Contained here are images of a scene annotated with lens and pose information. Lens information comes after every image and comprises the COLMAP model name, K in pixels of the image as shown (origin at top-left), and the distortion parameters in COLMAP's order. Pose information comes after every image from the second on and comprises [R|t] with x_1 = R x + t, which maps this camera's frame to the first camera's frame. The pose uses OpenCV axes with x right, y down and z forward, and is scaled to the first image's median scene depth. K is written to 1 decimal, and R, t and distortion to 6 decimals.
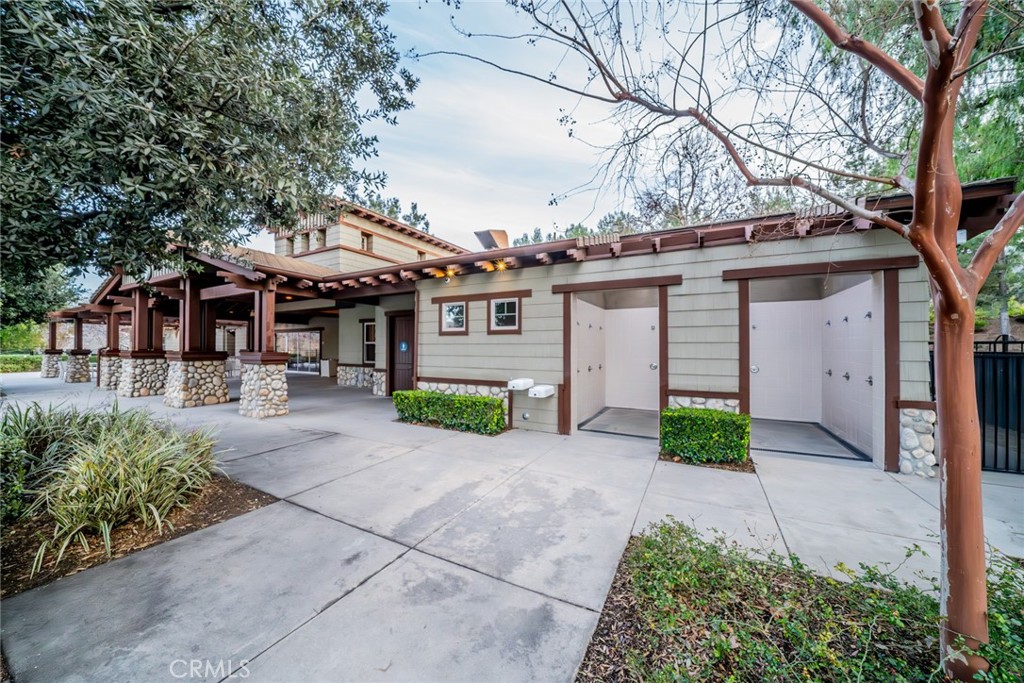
lens RADIAL K [[353.1, 0, 515.6], [0, 353.1, 345.5], [0, 0, 1]] dist [-0.017290, 0.000054]
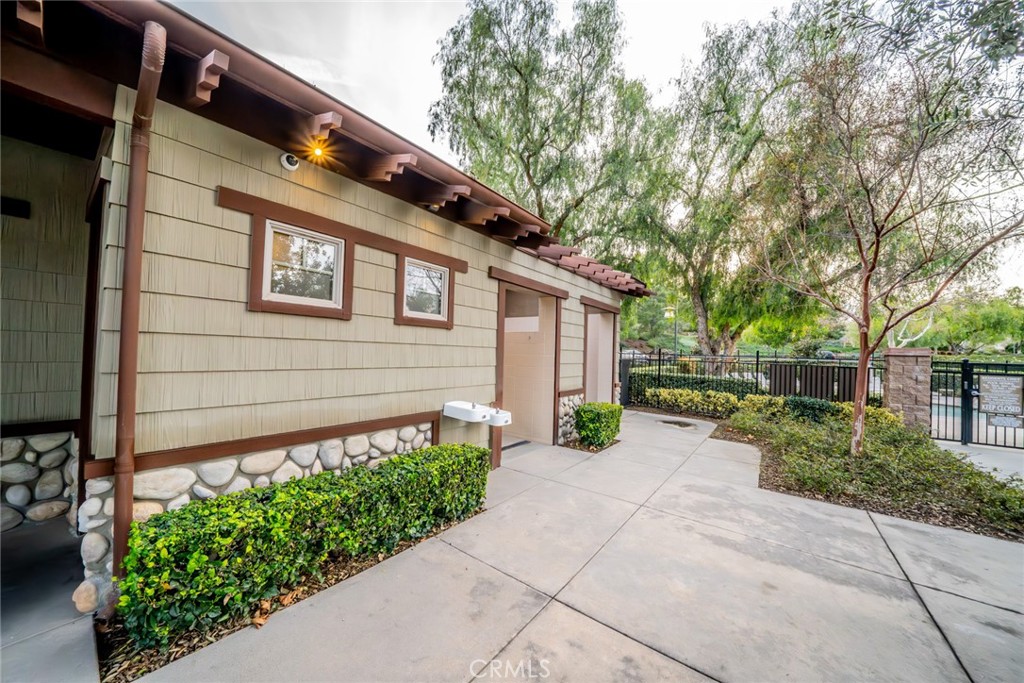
lens RADIAL K [[353.1, 0, 515.6], [0, 353.1, 345.5], [0, 0, 1]] dist [-0.017290, 0.000054]
pose [[0.155342, 0.022215, 0.987611, -0.745712], [-0.032950, 0.999307, -0.017295, 0.001990], [-0.987311, -0.029855, 0.155966, 1.043250]]
